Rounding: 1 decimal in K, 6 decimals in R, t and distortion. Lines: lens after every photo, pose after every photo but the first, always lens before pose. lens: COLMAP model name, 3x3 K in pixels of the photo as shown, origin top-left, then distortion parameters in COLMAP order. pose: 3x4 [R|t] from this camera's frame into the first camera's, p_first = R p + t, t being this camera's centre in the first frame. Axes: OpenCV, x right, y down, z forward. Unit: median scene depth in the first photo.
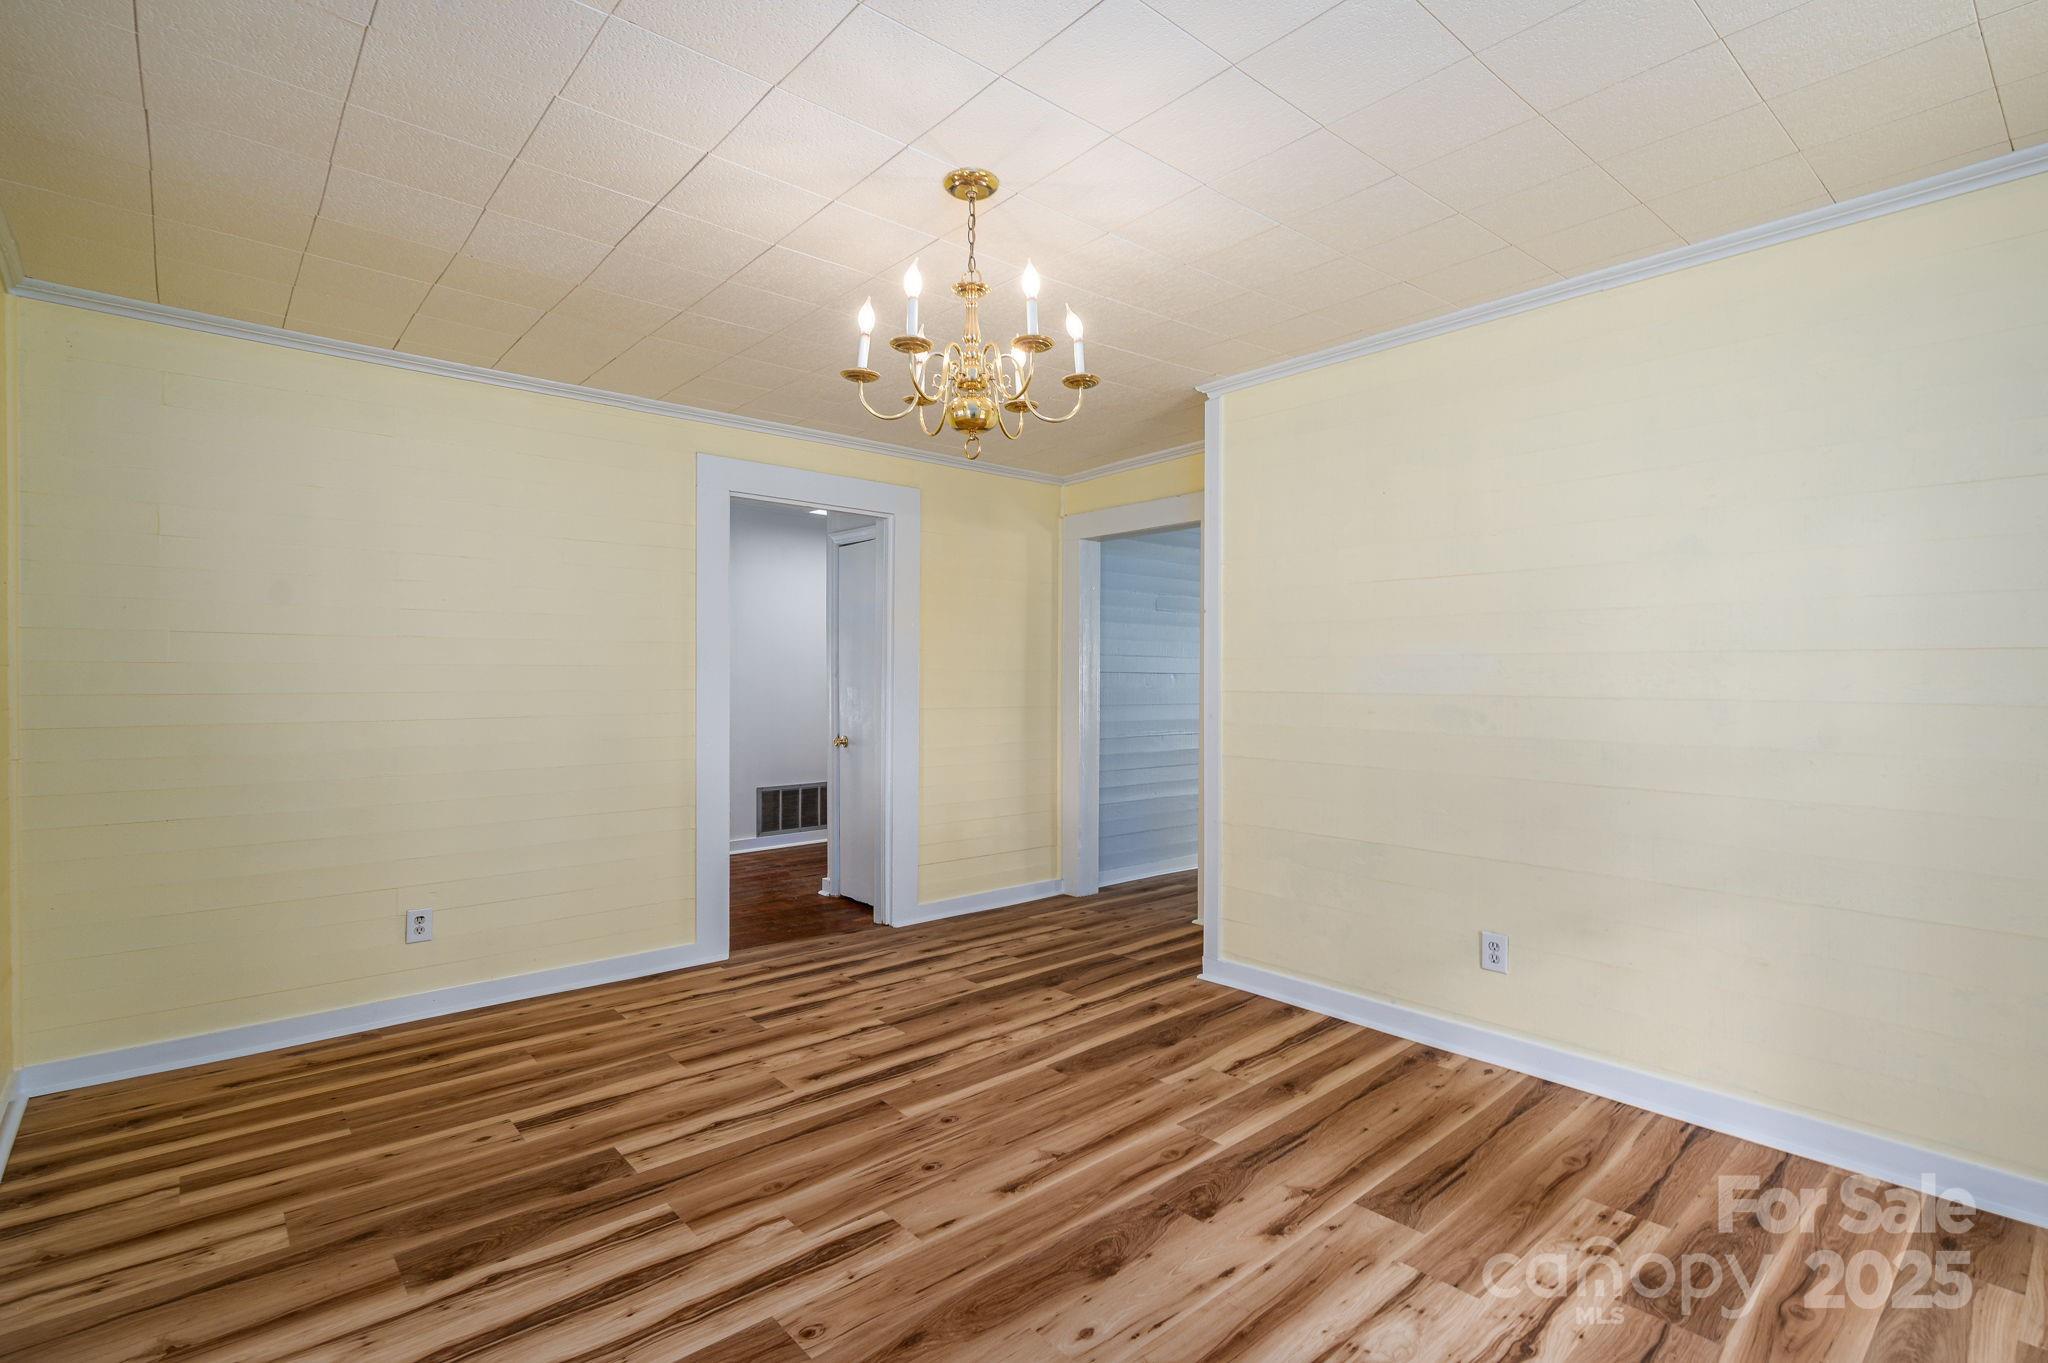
lens RADIAL K [[973.7, 0, 1012.5], [0, 973.7, 683.4], [0, 0, 1]] dist [-0.000807, -0.000178]
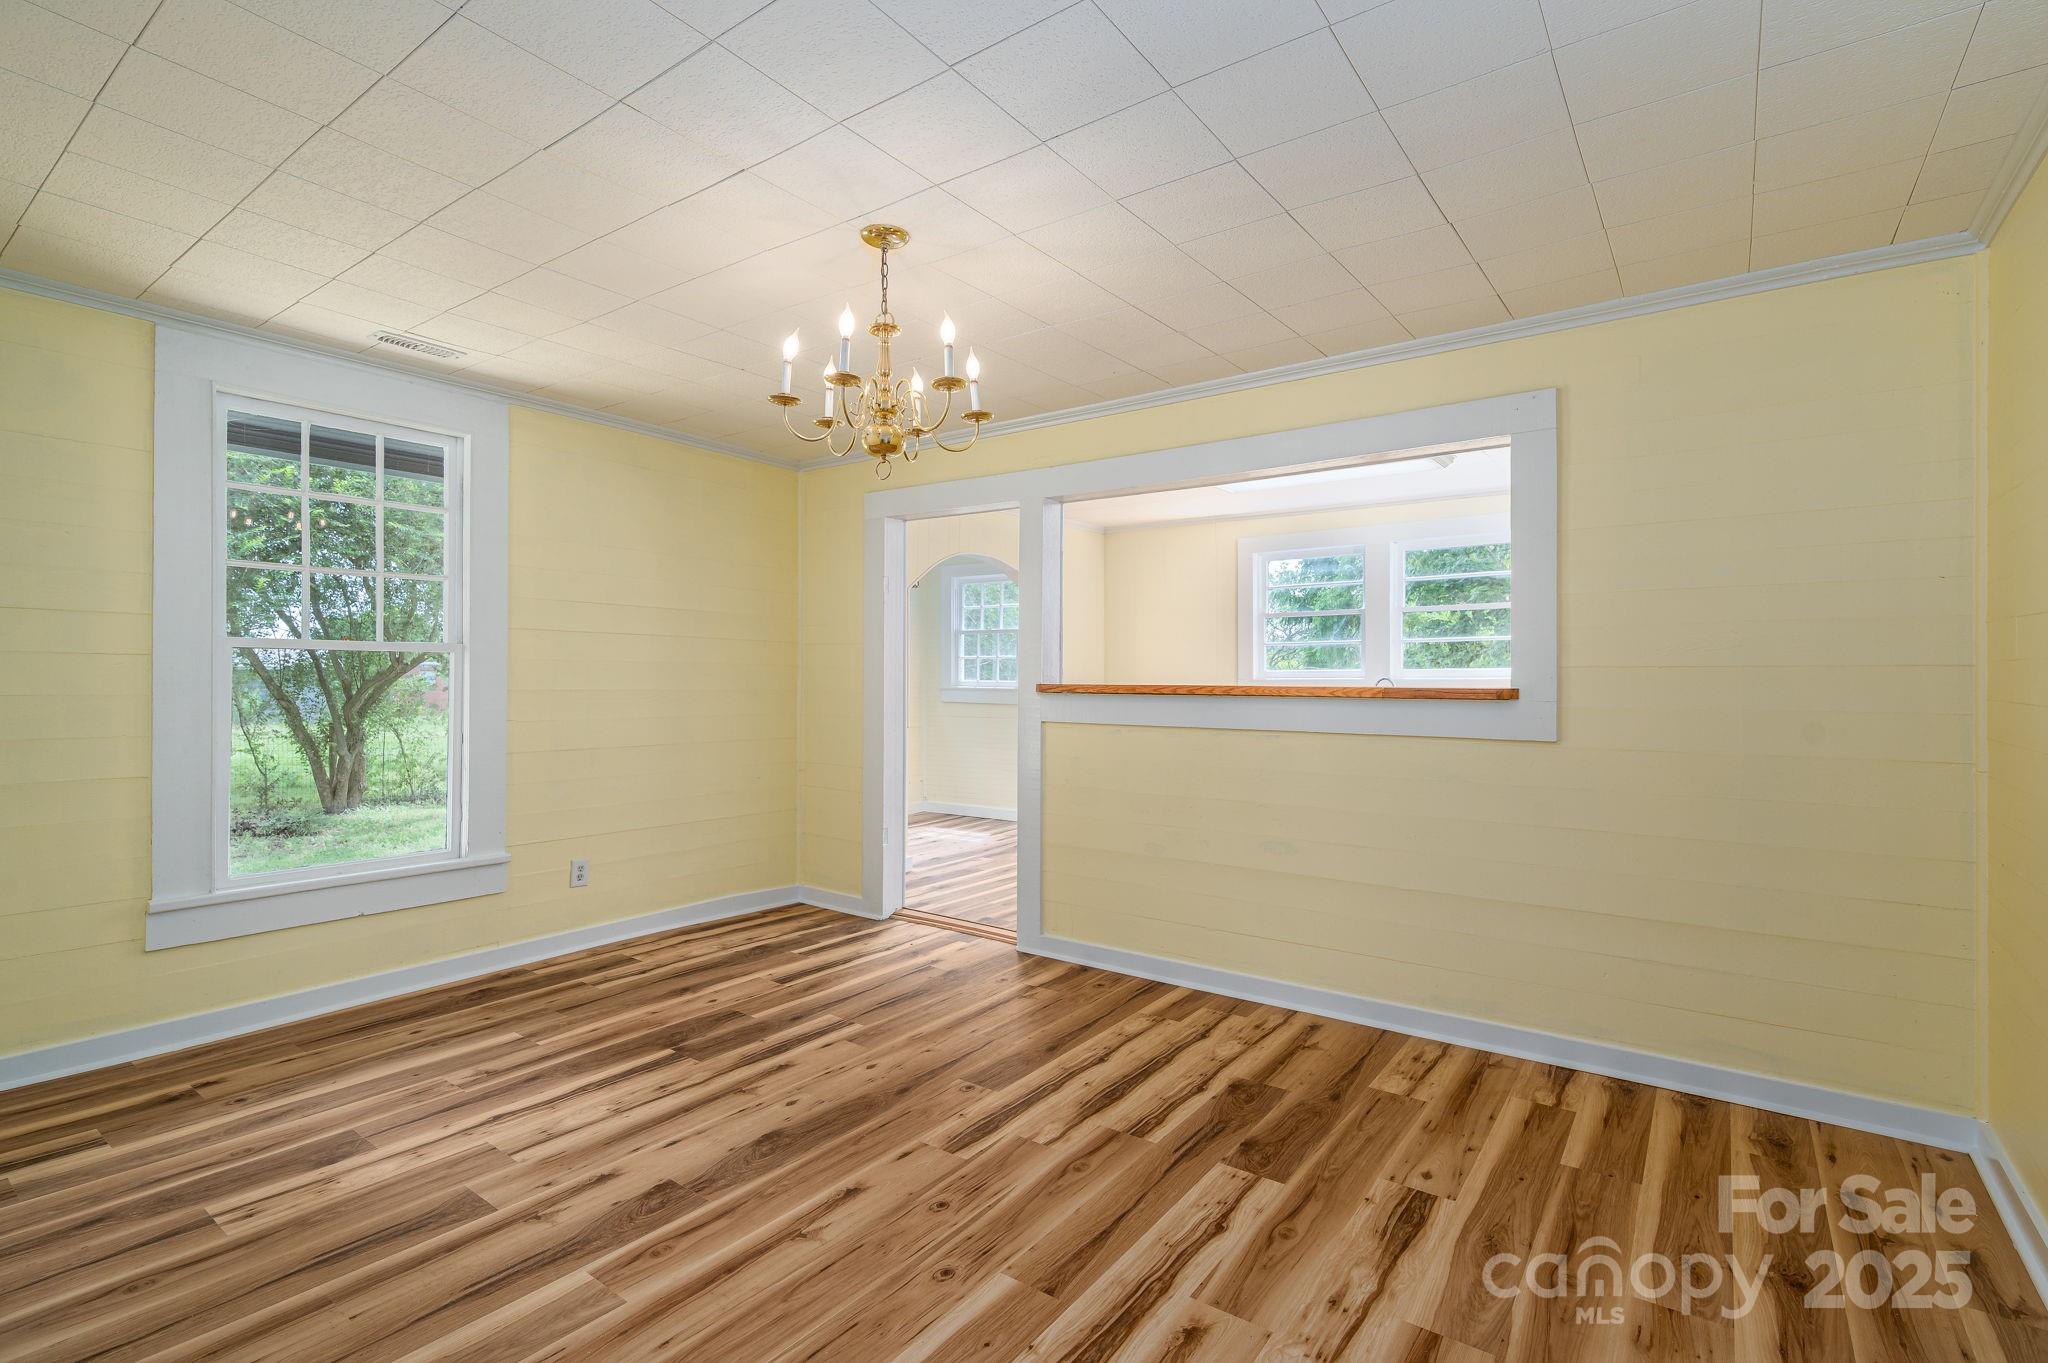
lens RADIAL K [[973.7, 0, 1012.5], [0, 973.7, 683.4], [0, 0, 1]] dist [-0.000807, -0.000178]
pose [[-0.976237, -0.000587, -0.216705, 0.054583], [-0.004847, 0.999805, 0.019124, -0.023297], [0.216652, 0.019720, -0.976050, 2.058632]]
